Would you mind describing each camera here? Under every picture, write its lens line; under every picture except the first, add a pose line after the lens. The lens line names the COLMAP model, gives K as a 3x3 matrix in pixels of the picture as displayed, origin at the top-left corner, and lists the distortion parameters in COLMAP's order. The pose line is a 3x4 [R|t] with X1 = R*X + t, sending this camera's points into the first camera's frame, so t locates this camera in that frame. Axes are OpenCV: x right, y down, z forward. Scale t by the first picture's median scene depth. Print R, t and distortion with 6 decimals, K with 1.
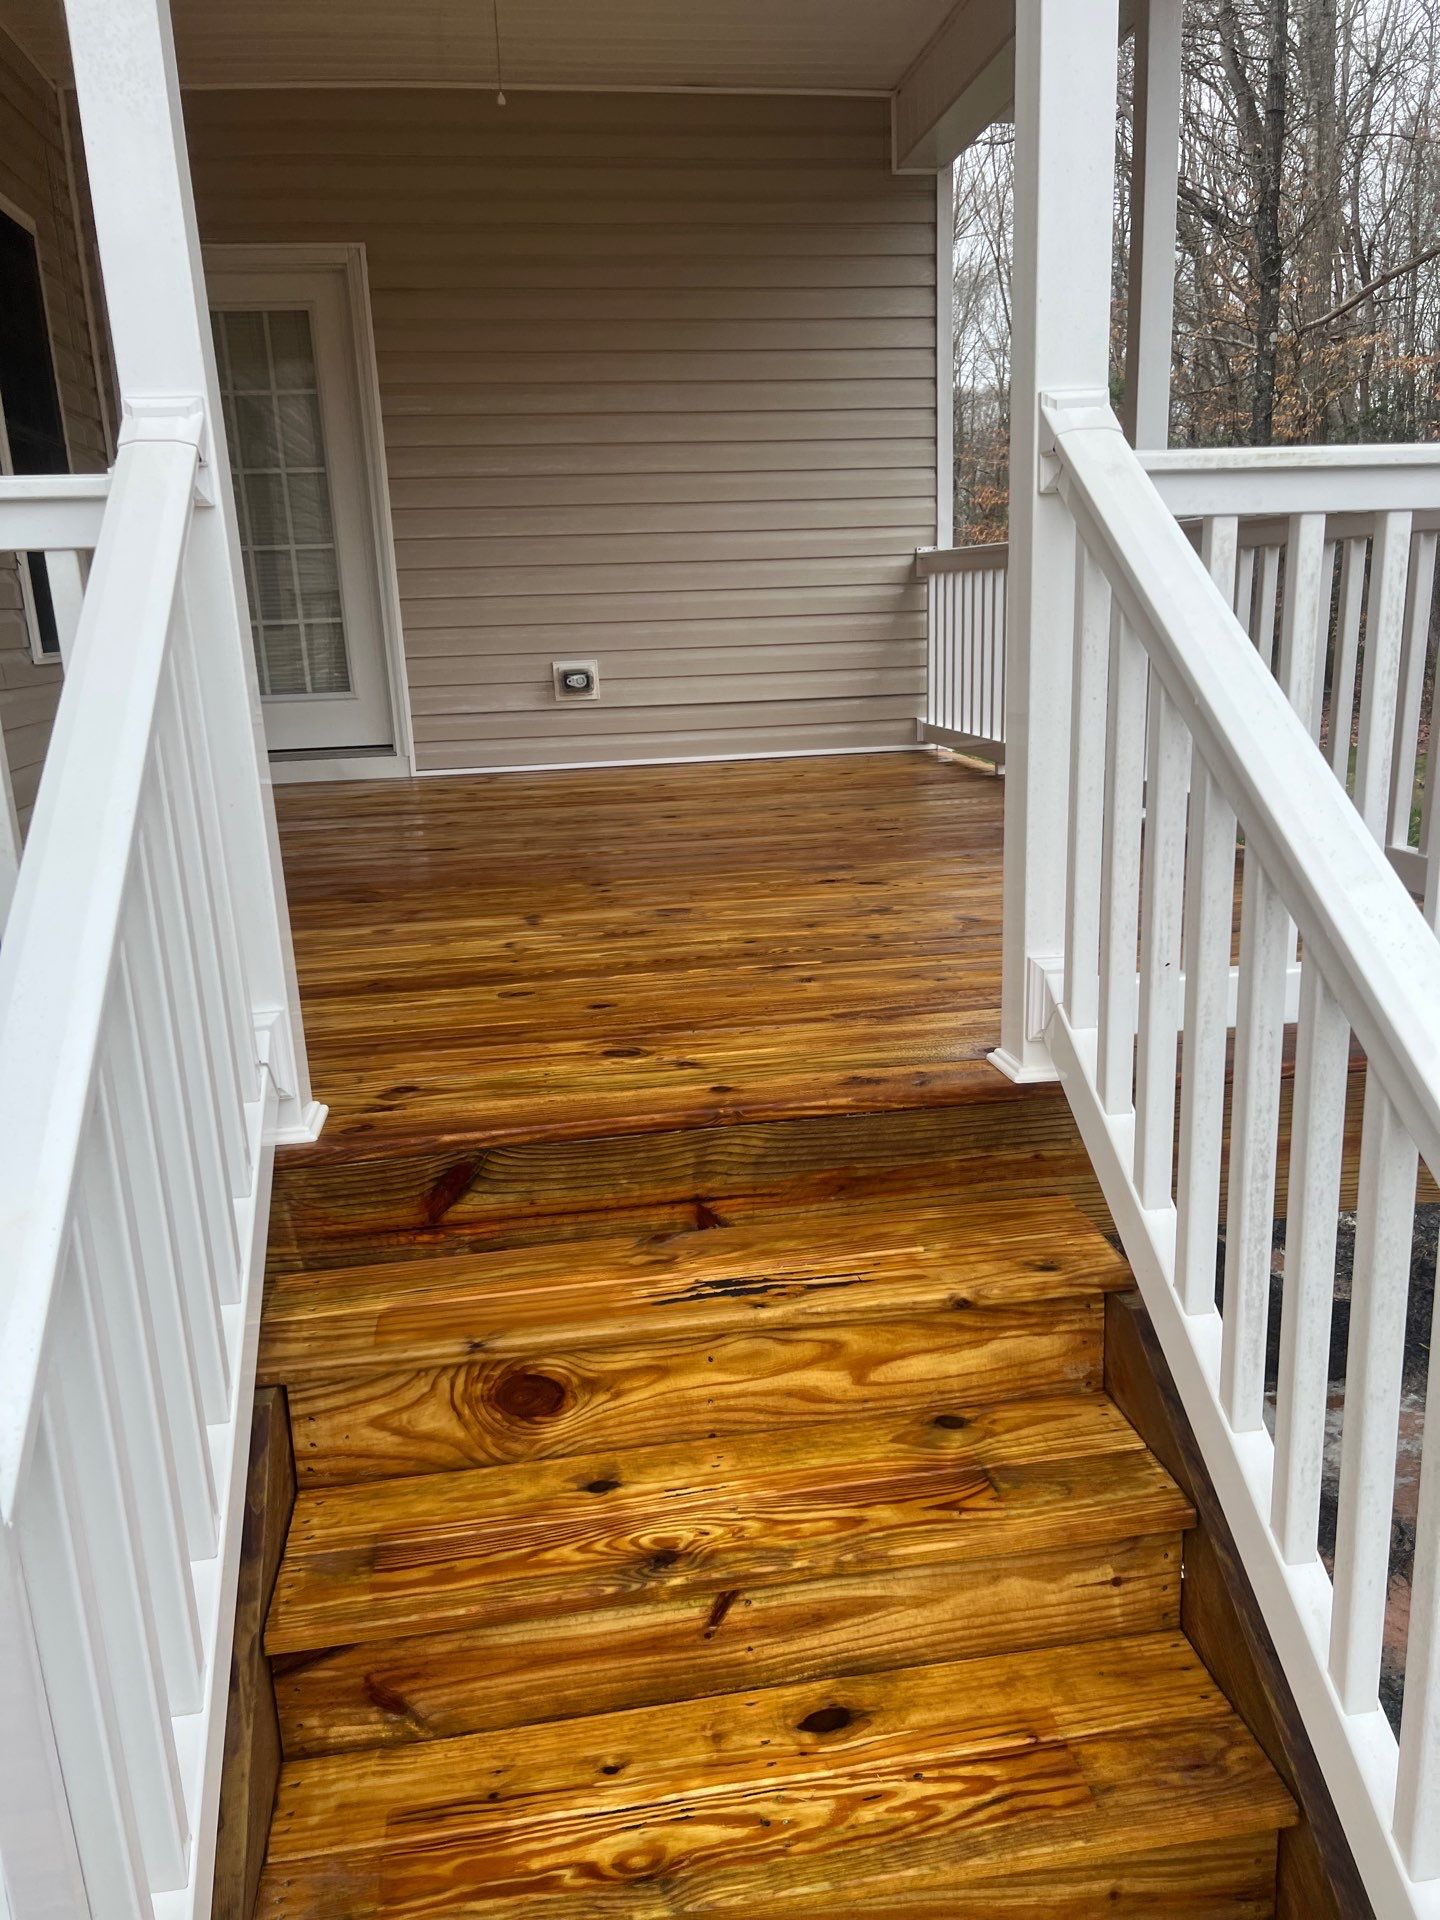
lens RADIAL K [[1492.9, 0, 742.2], [0, 1492.9, 971.5], [0, 0, 1]] dist [0.084784, -0.093952]
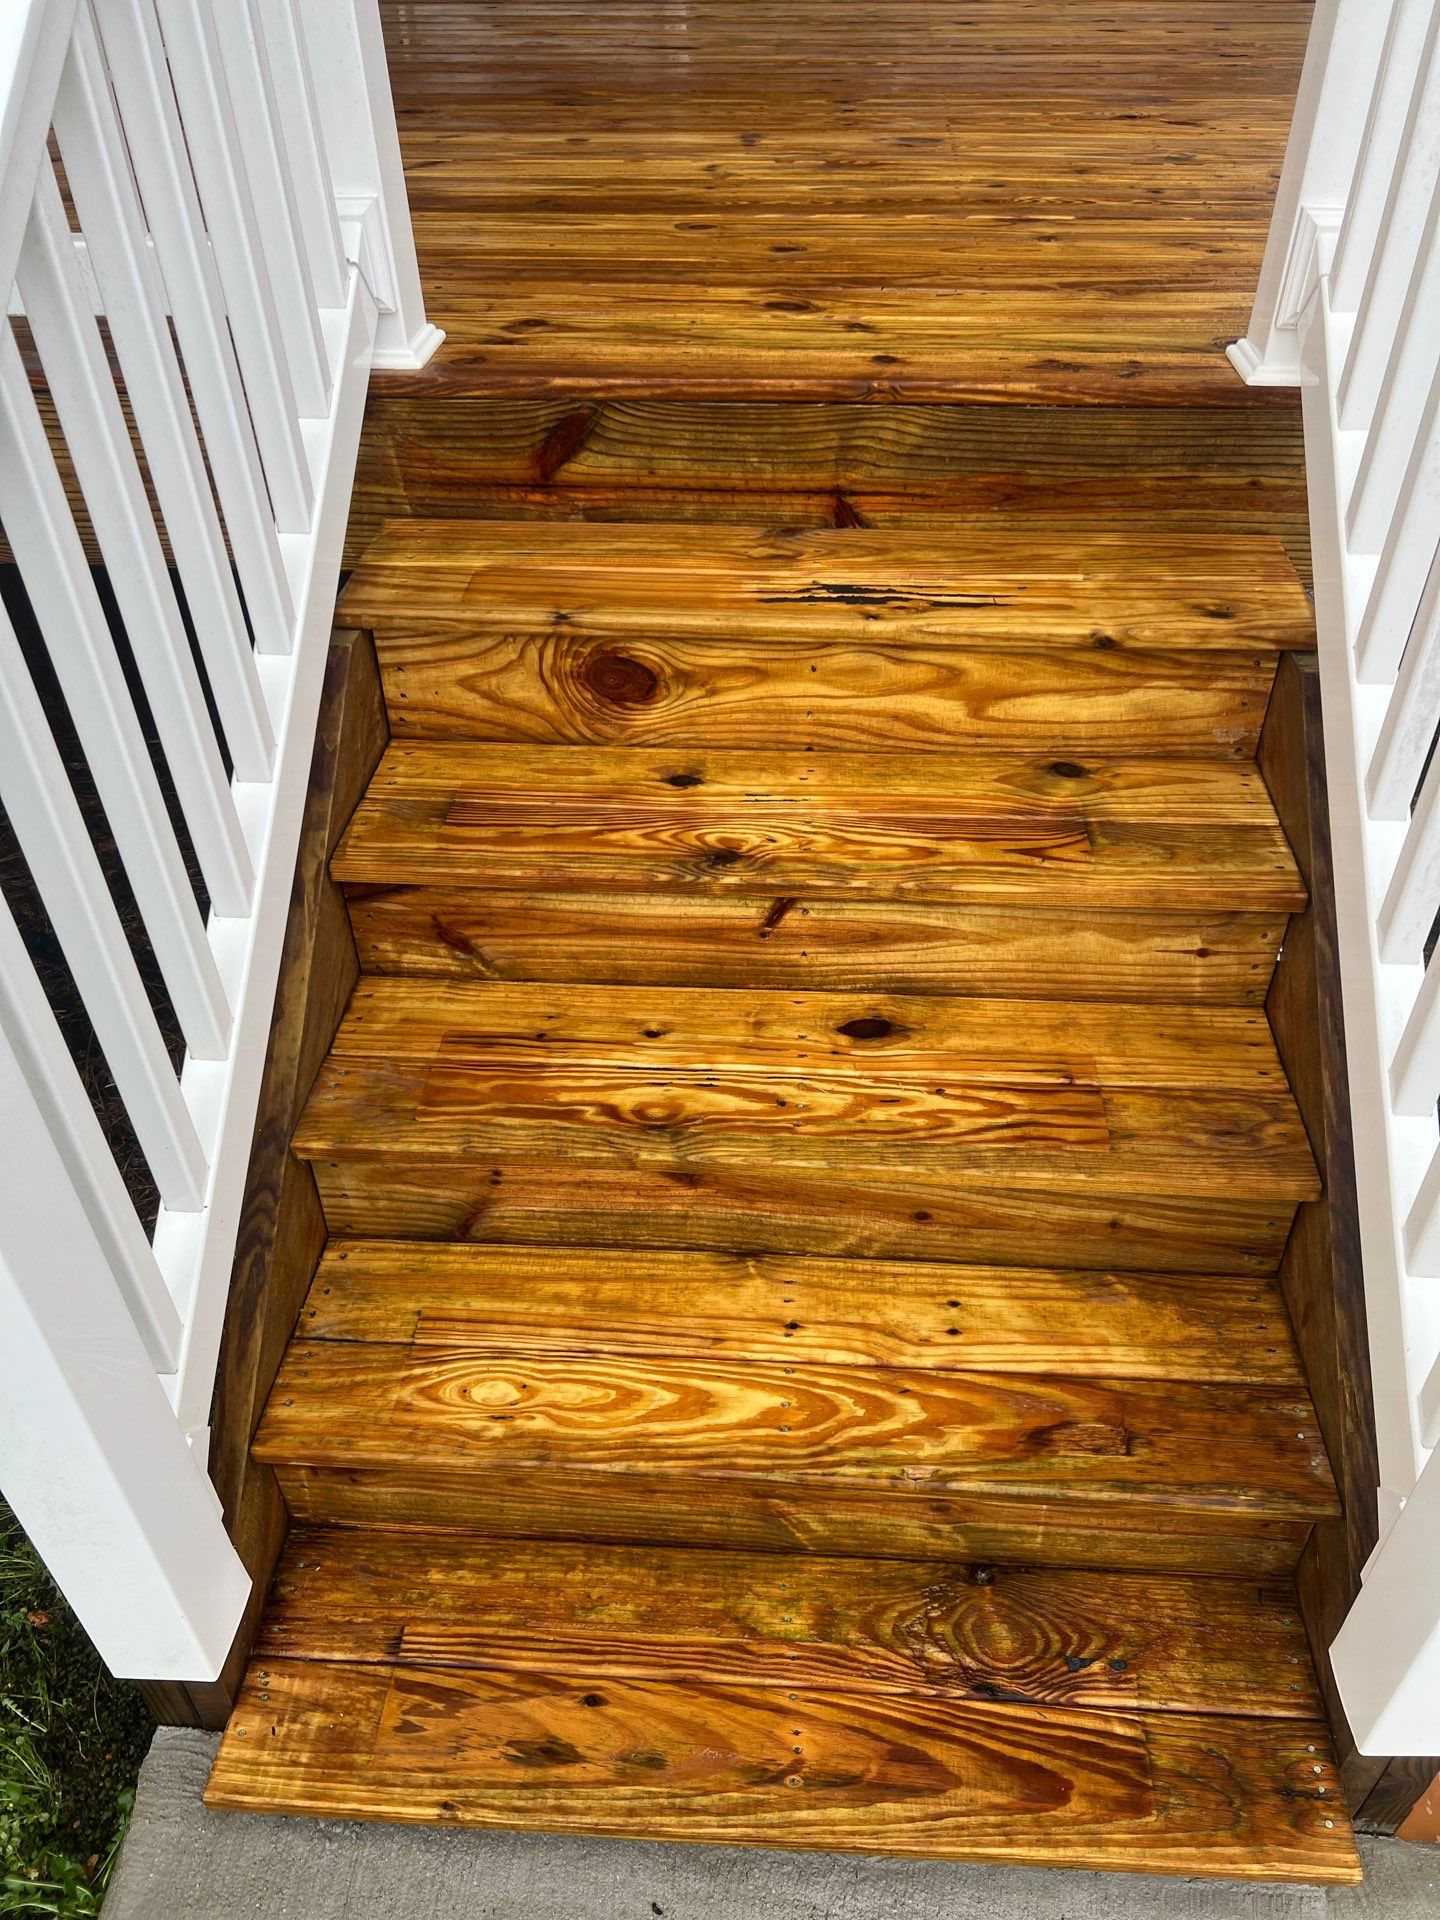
lens RADIAL K [[1492.9, 0, 742.2], [0, 1492.9, 971.5], [0, 0, 1]] dist [0.084784, -0.093952]
pose [[0.974086, 0.164340, -0.155400, 0.107272], [-0.083683, 0.900174, 0.427415, 0.036390], [0.210129, -0.403335, 0.890599, 0.097642]]
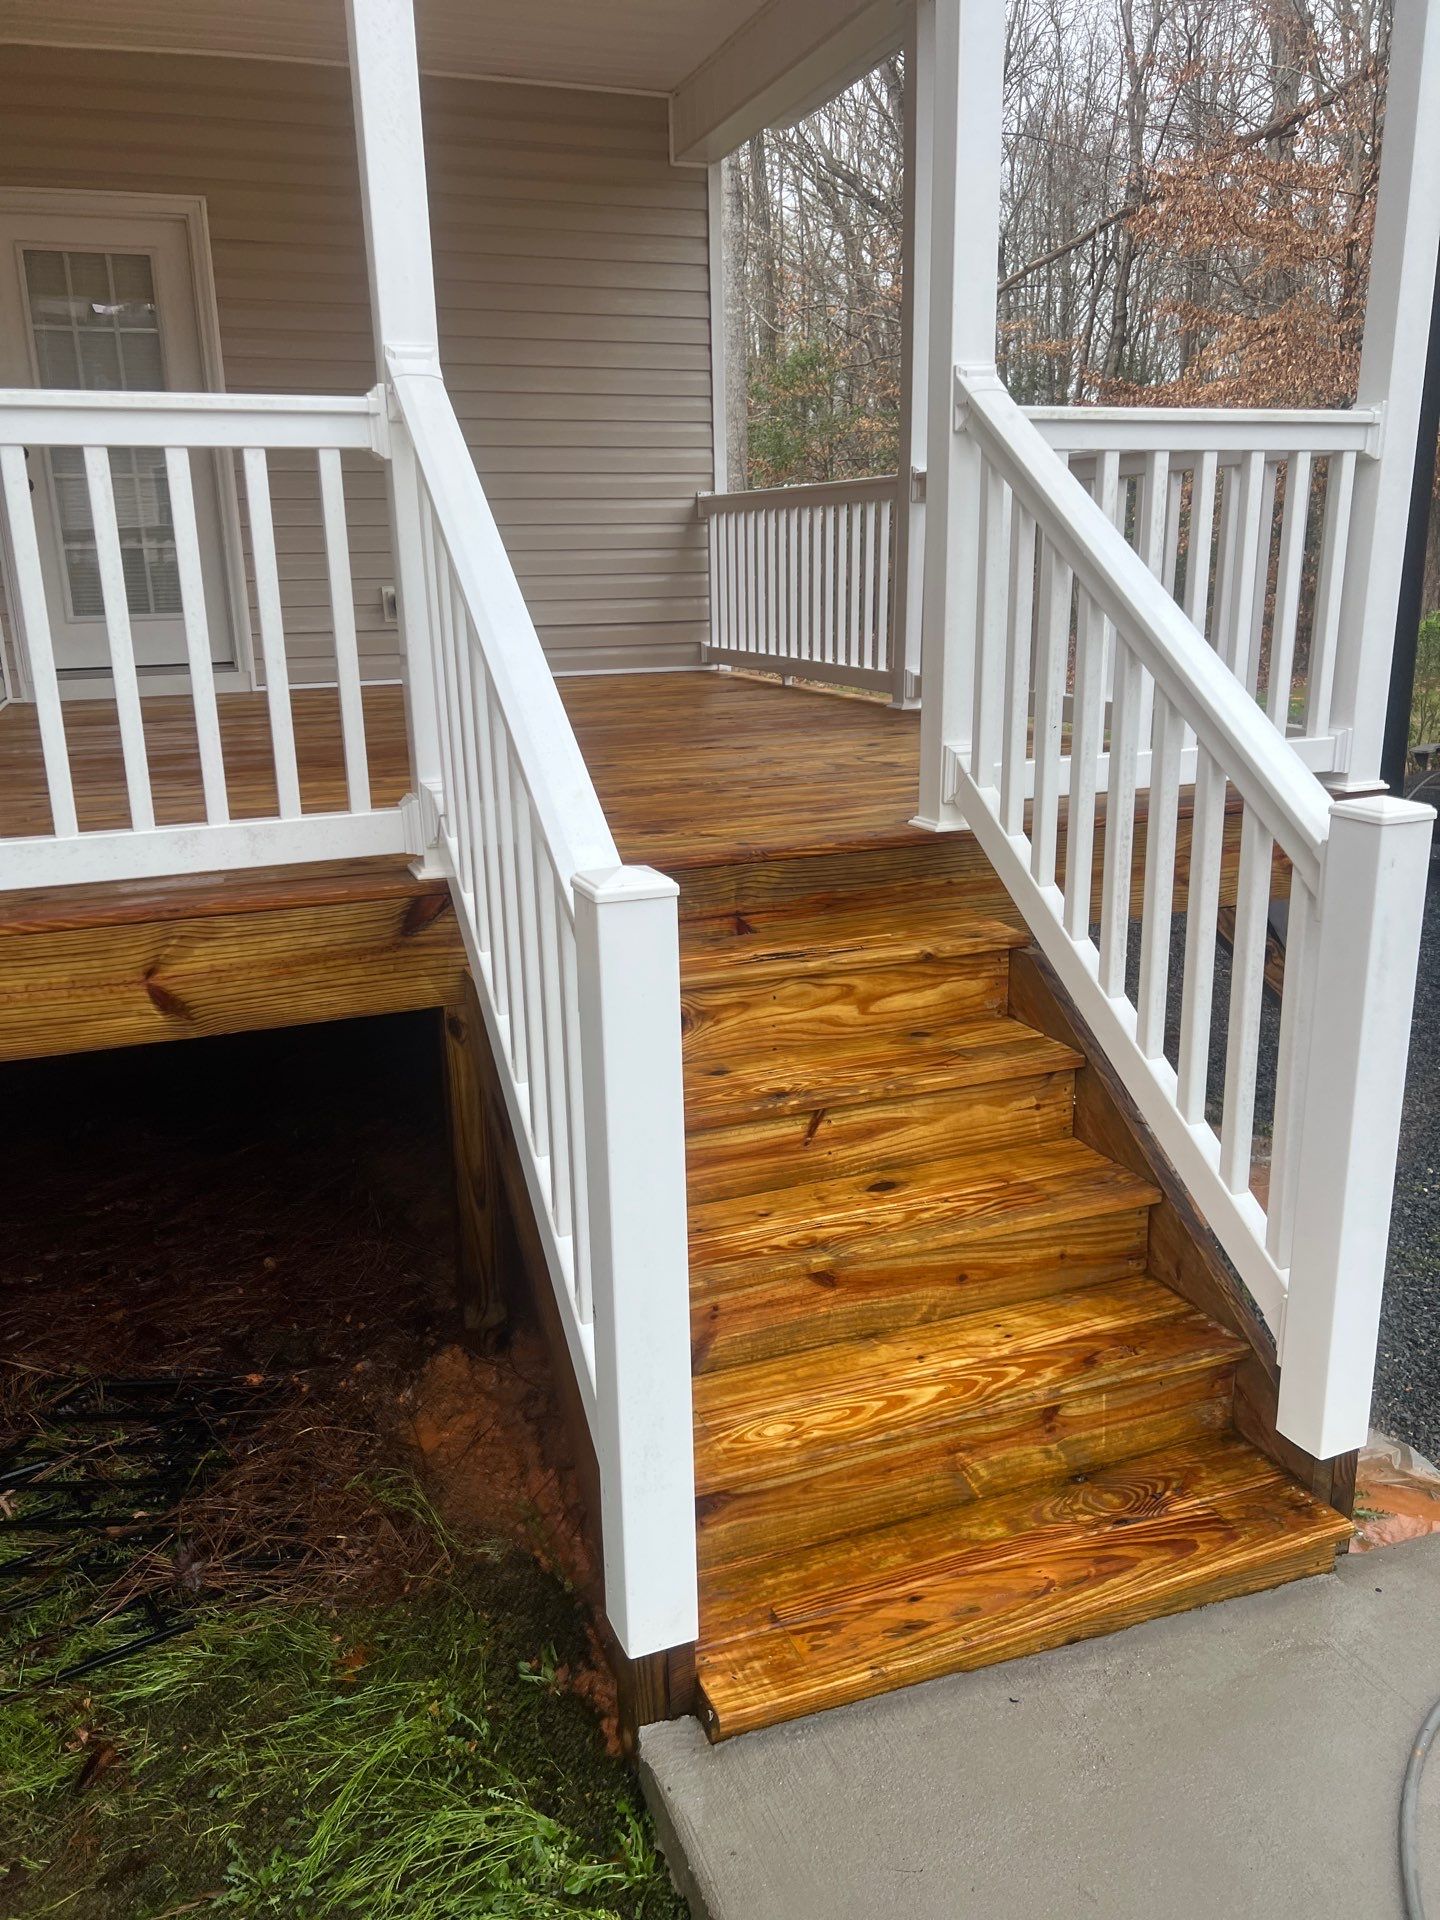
lens RADIAL K [[1560.3, 0, 720.0], [0, 1560.3, 960.0], [0, 0, 1]] dist [0.131316, -0.168012]
pose [[0.975575, -0.039259, 0.216128, -0.410253], [0.039161, 0.999222, 0.004738, 0.207025], [-0.216146, 0.003841, 0.976353, -0.529716]]
